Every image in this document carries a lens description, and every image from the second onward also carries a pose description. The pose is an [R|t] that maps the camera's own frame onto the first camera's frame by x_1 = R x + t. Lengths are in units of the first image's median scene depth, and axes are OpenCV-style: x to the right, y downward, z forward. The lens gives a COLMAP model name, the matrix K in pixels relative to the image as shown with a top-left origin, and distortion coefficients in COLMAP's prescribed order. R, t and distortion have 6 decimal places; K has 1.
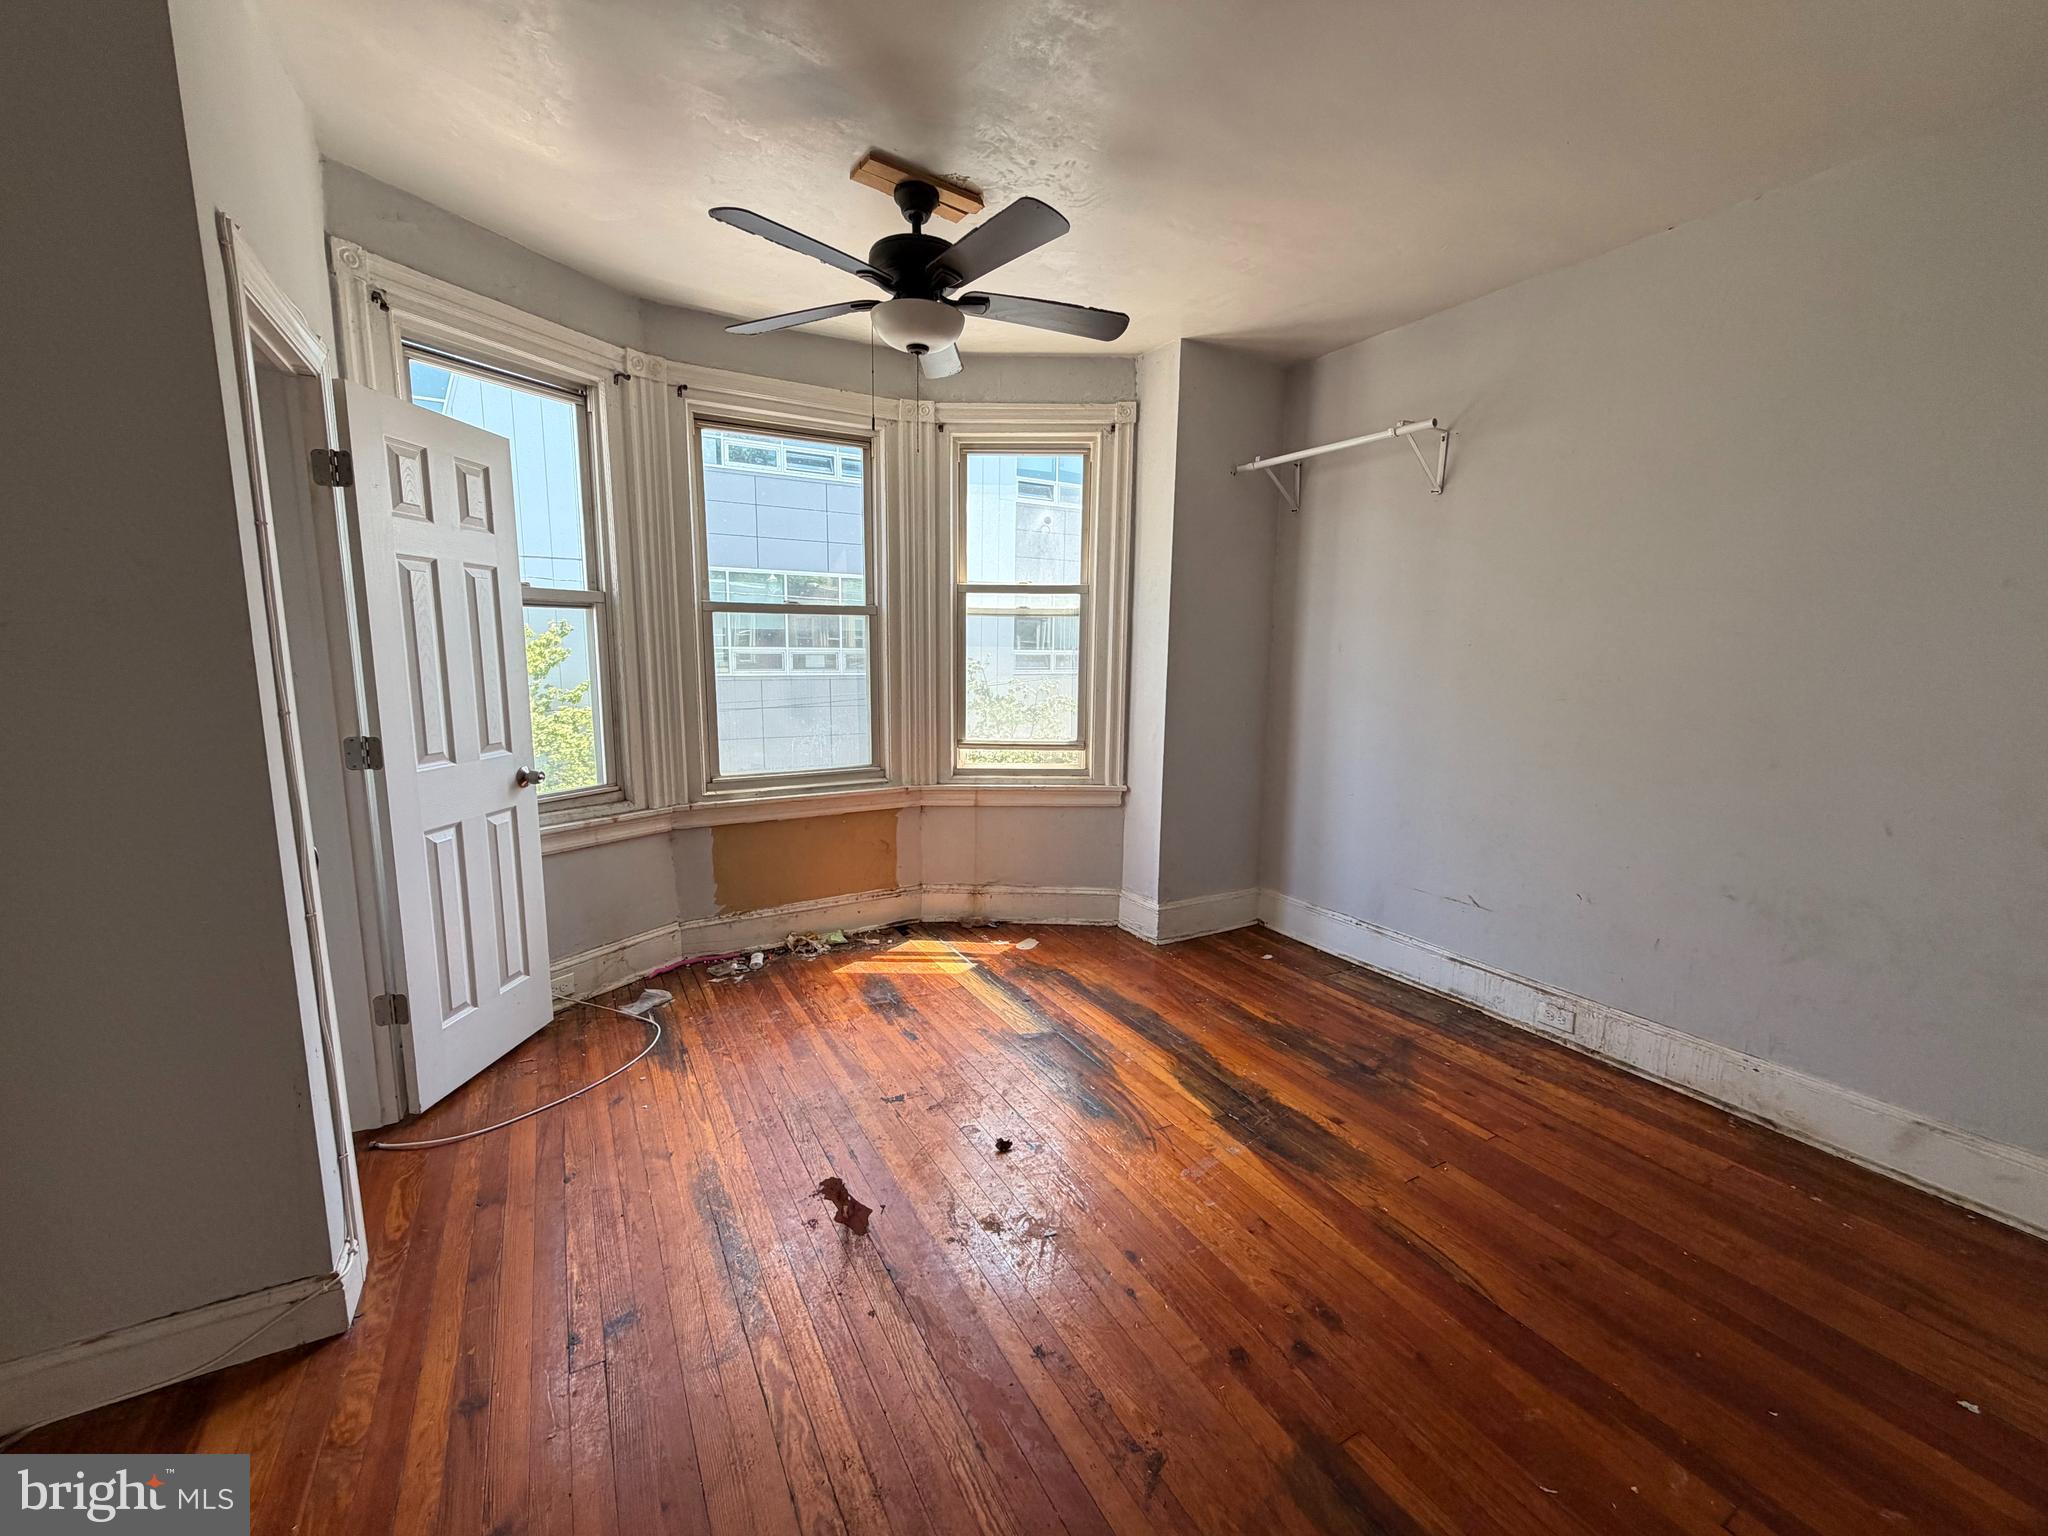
lens RADIAL K [[822.4, 0, 1019.9], [0, 822.4, 767.4], [0, 0, 1]] dist [0.000247, 0.000635]
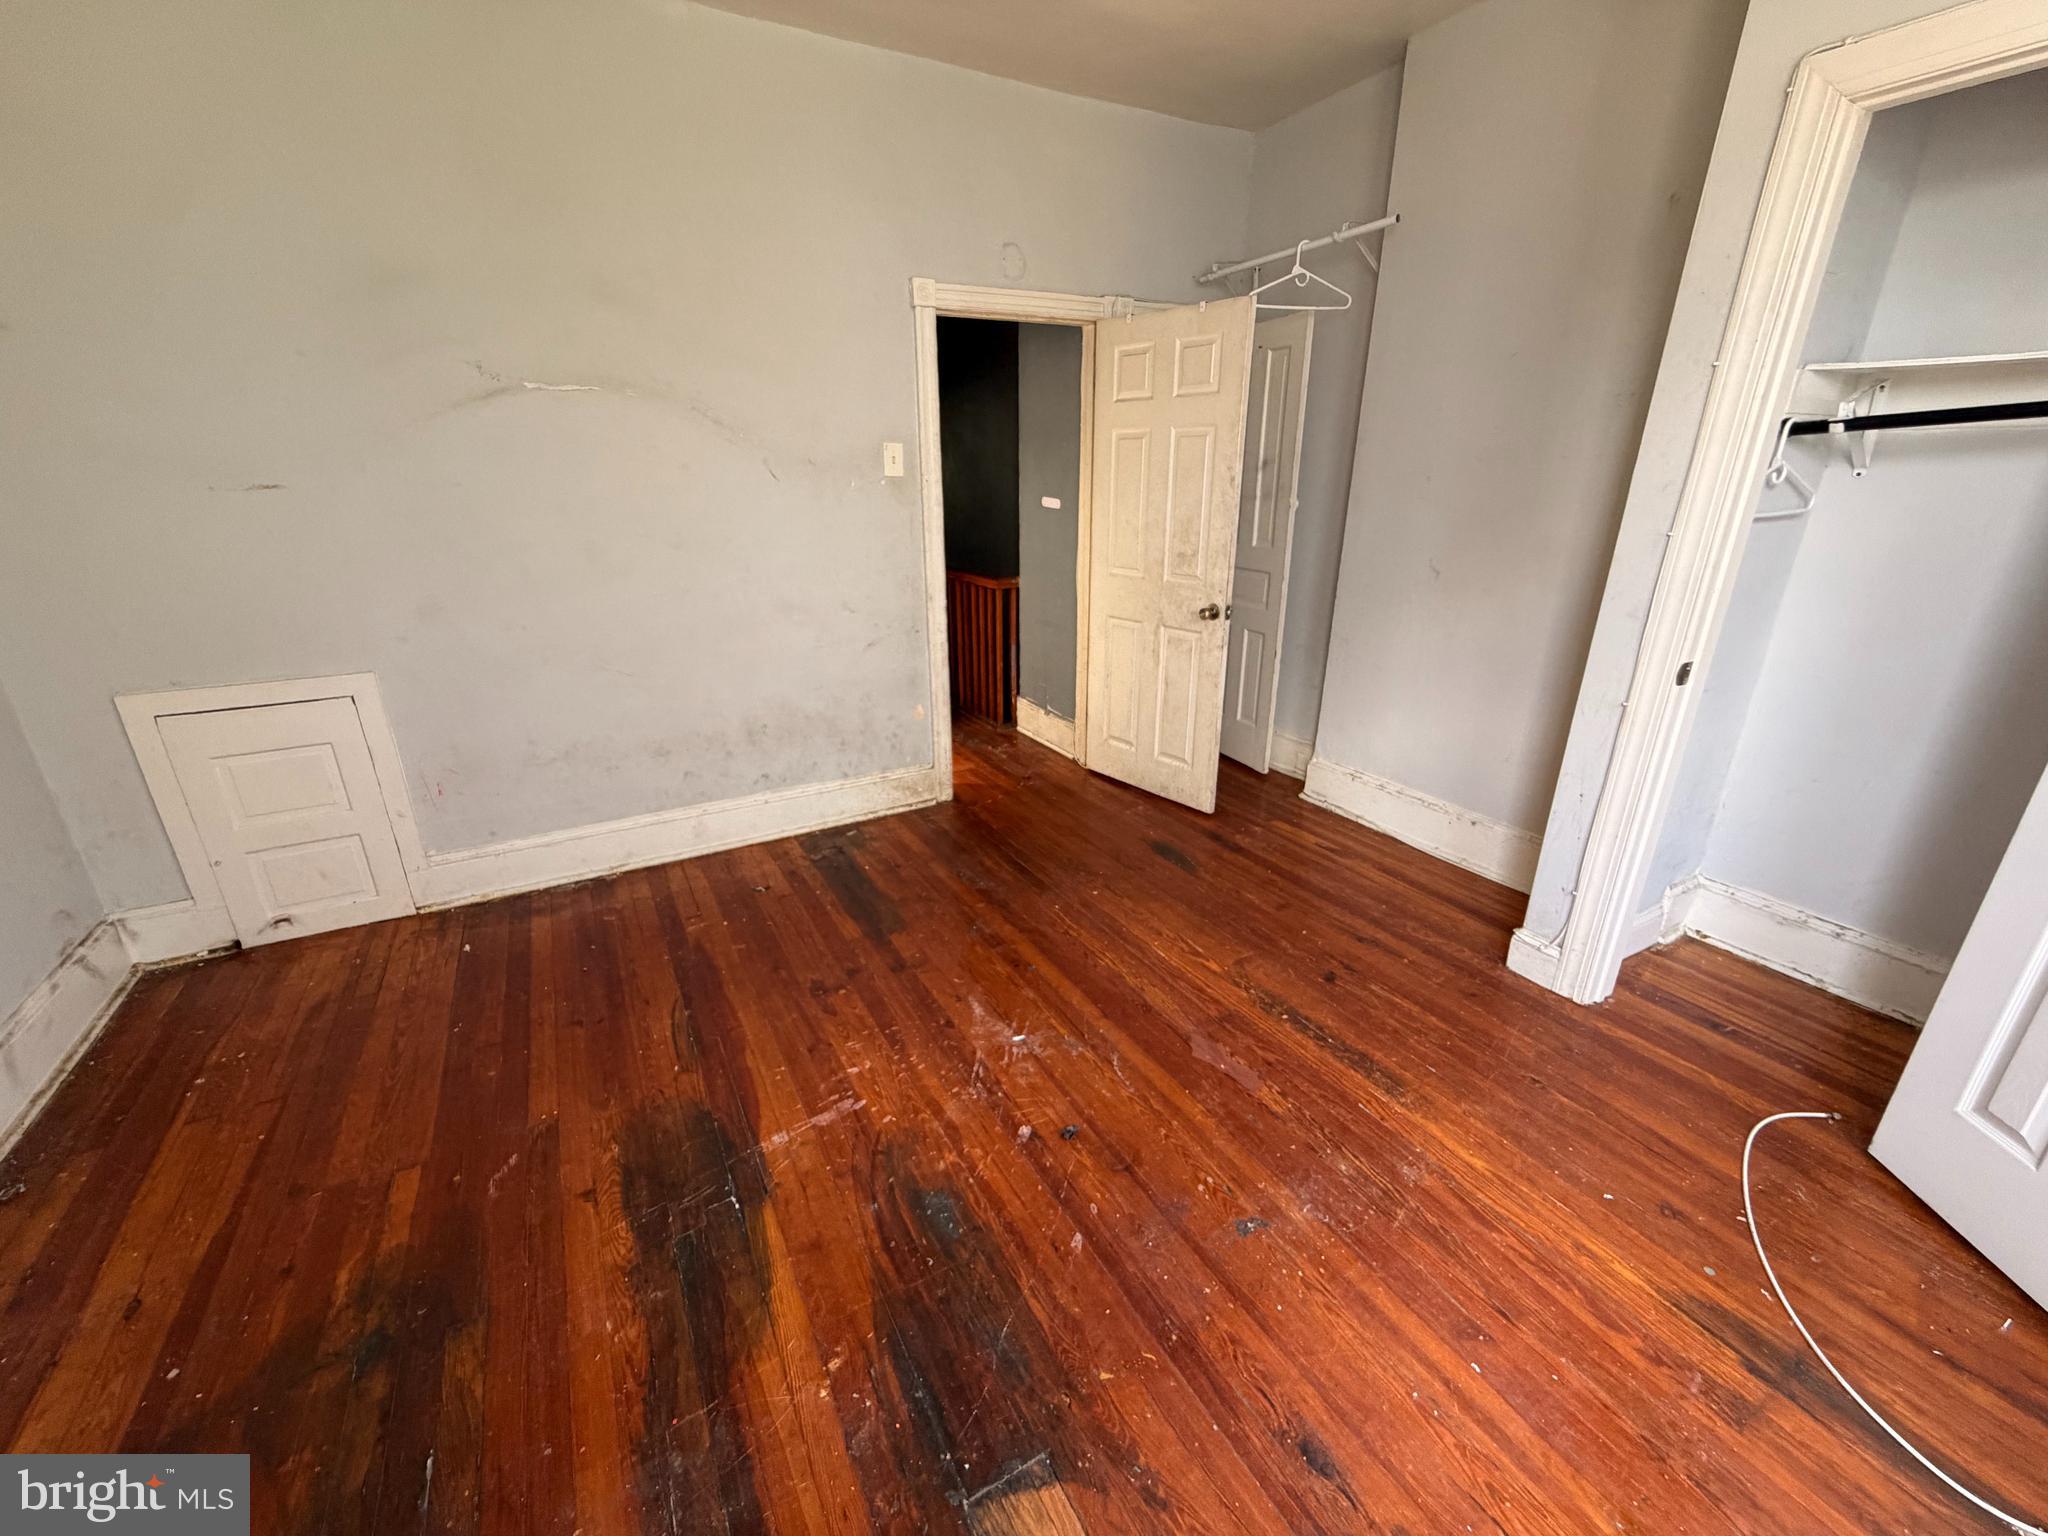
lens RADIAL K [[822.4, 0, 1019.9], [0, 822.4, 767.4], [0, 0, 1]] dist [0.000247, 0.000635]
pose [[-0.999802, -0.016444, 0.011193, 0.024933], [-0.008885, 0.872631, 0.488299, -0.216150], [-0.017797, 0.488103, -0.872604, 1.397869]]
